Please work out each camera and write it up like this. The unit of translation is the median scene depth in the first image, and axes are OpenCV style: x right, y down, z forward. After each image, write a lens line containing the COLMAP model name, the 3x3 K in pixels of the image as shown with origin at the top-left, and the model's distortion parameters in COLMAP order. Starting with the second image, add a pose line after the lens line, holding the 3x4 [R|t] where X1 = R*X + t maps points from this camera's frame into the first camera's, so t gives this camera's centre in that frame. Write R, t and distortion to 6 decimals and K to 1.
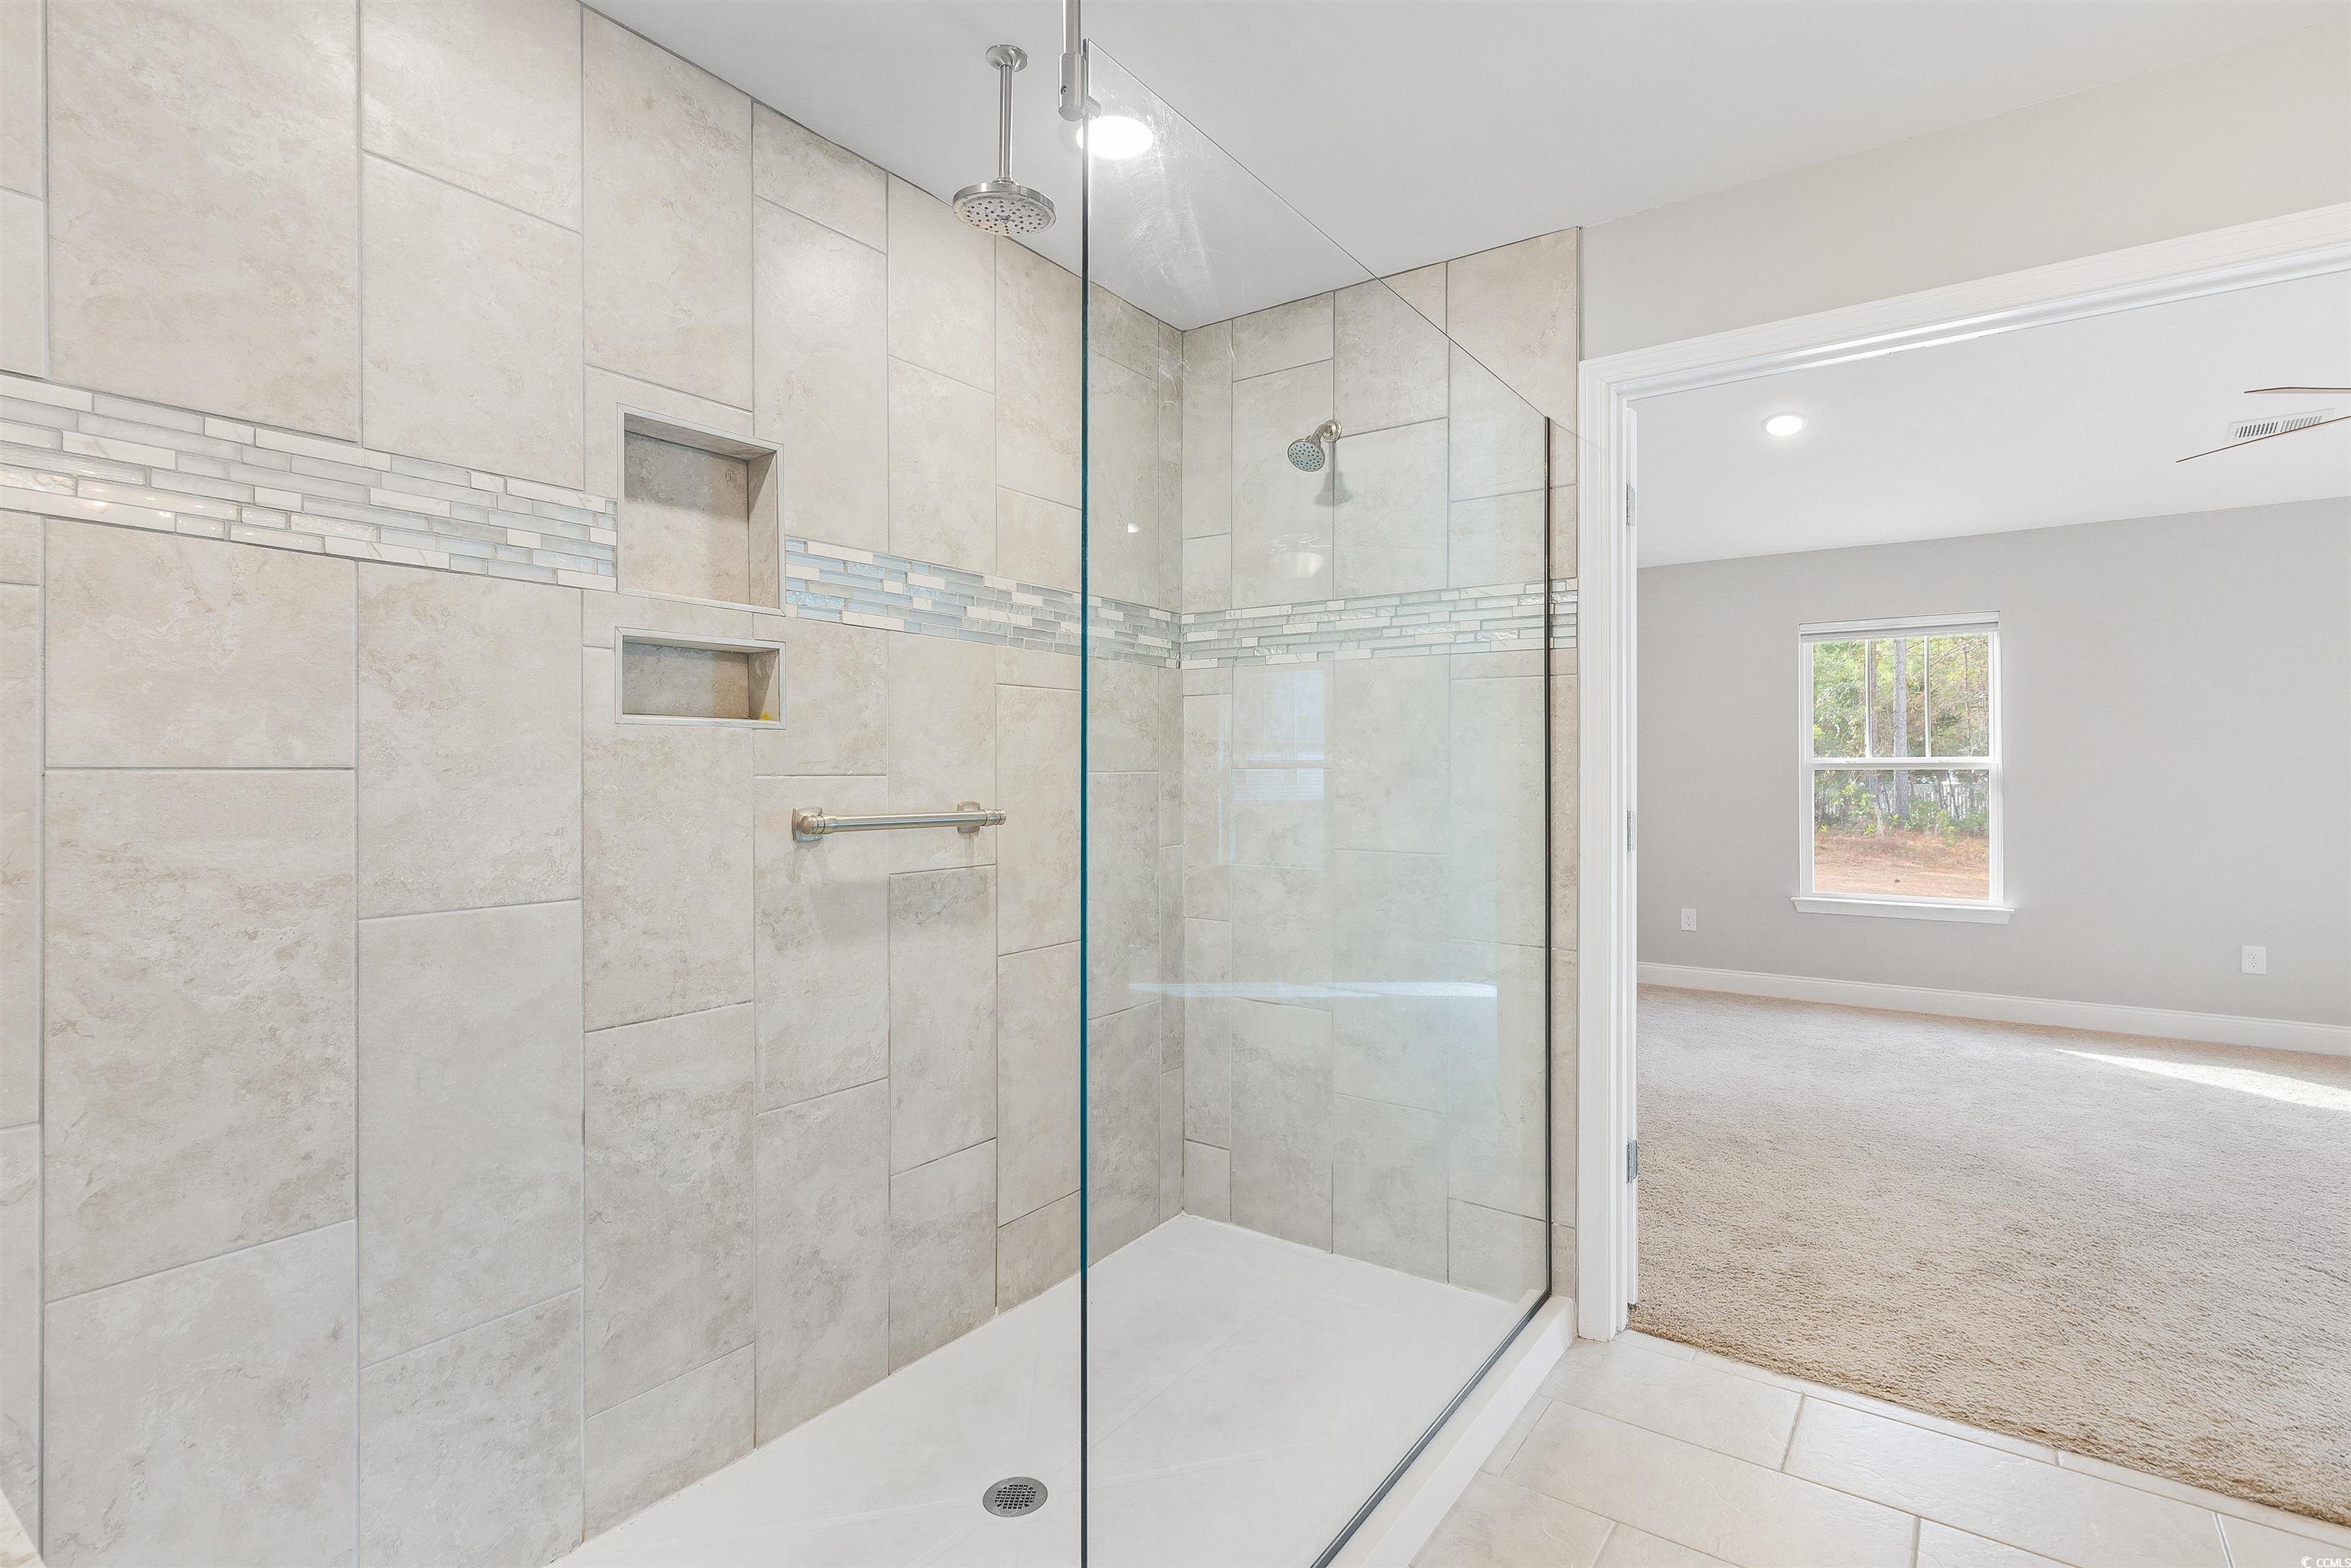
lens RADIAL K [[1127.4, 0, 1172.0], [0, 1127.4, 780.9], [0, 0, 1]] dist [-0.006422, 0.002605]
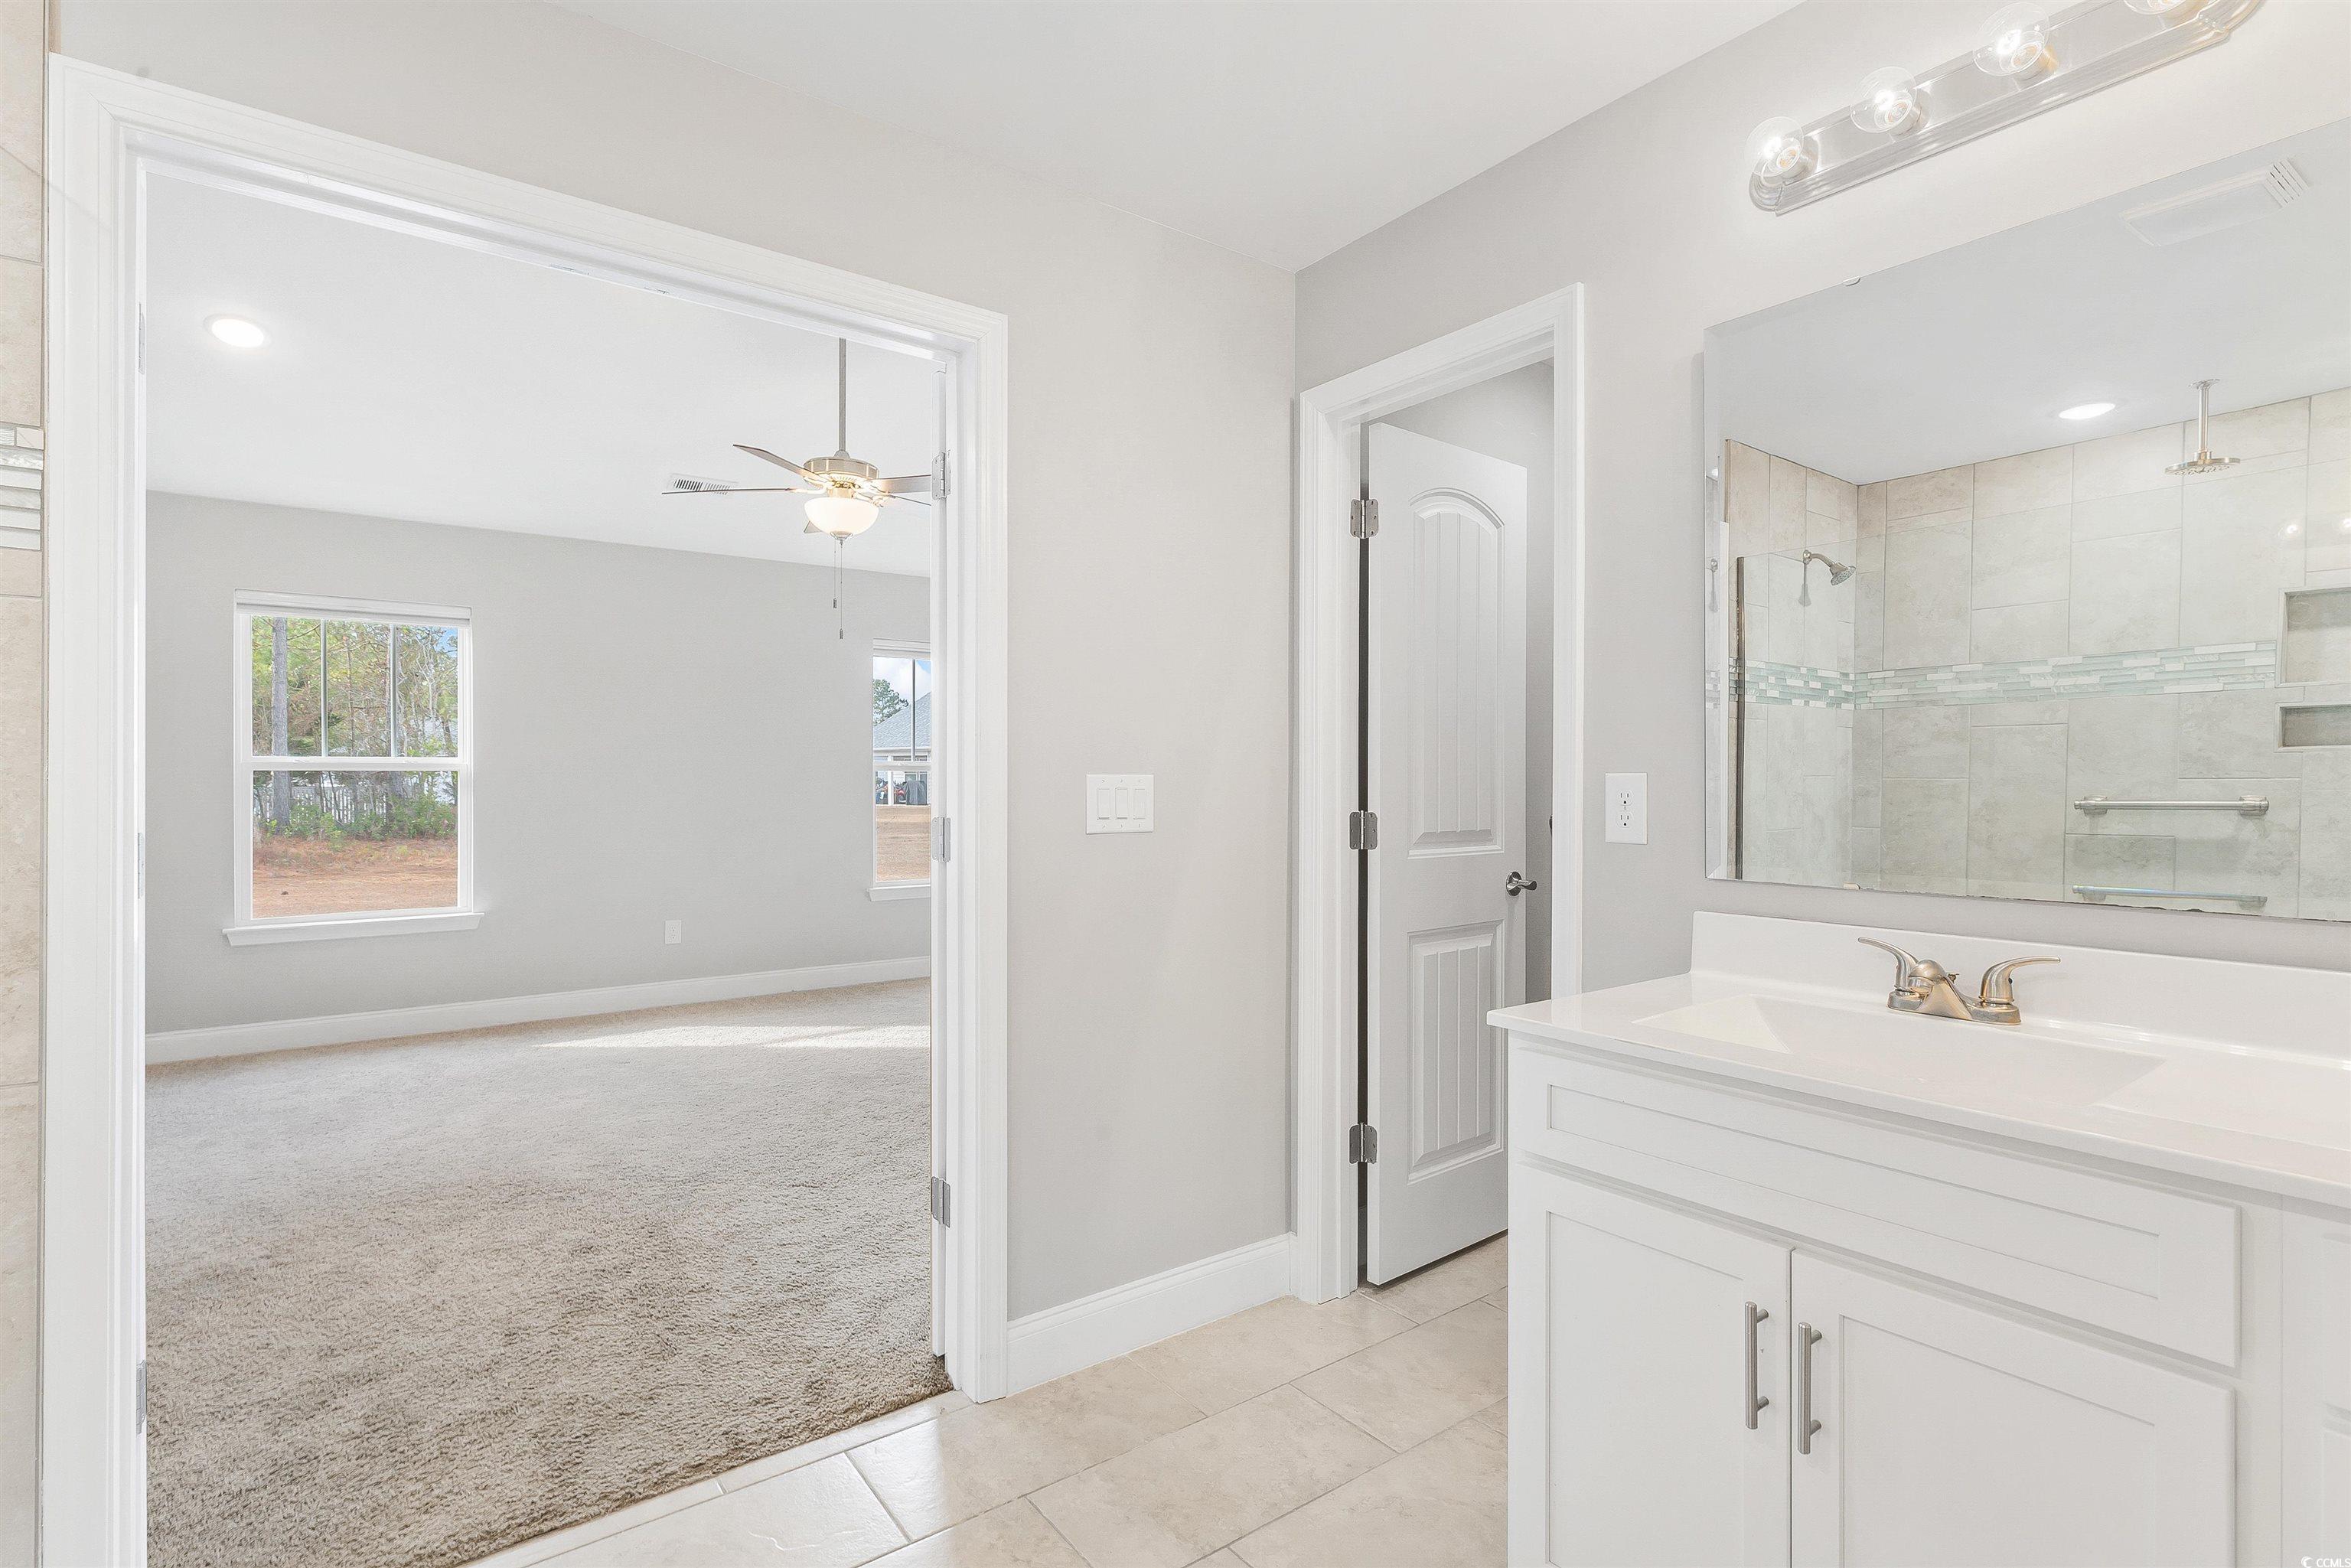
lens RADIAL K [[1127.4, 0, 1198.2], [0, 1127.4, 780.7], [0, 0, 1]] dist [-0.006422, 0.002605]
pose [[0.302781, -0.004606, 0.953049, -0.002741], [0.006550, 0.999975, 0.002752, -0.000769], [-0.953038, 0.005409, 0.302804, 0.212508]]
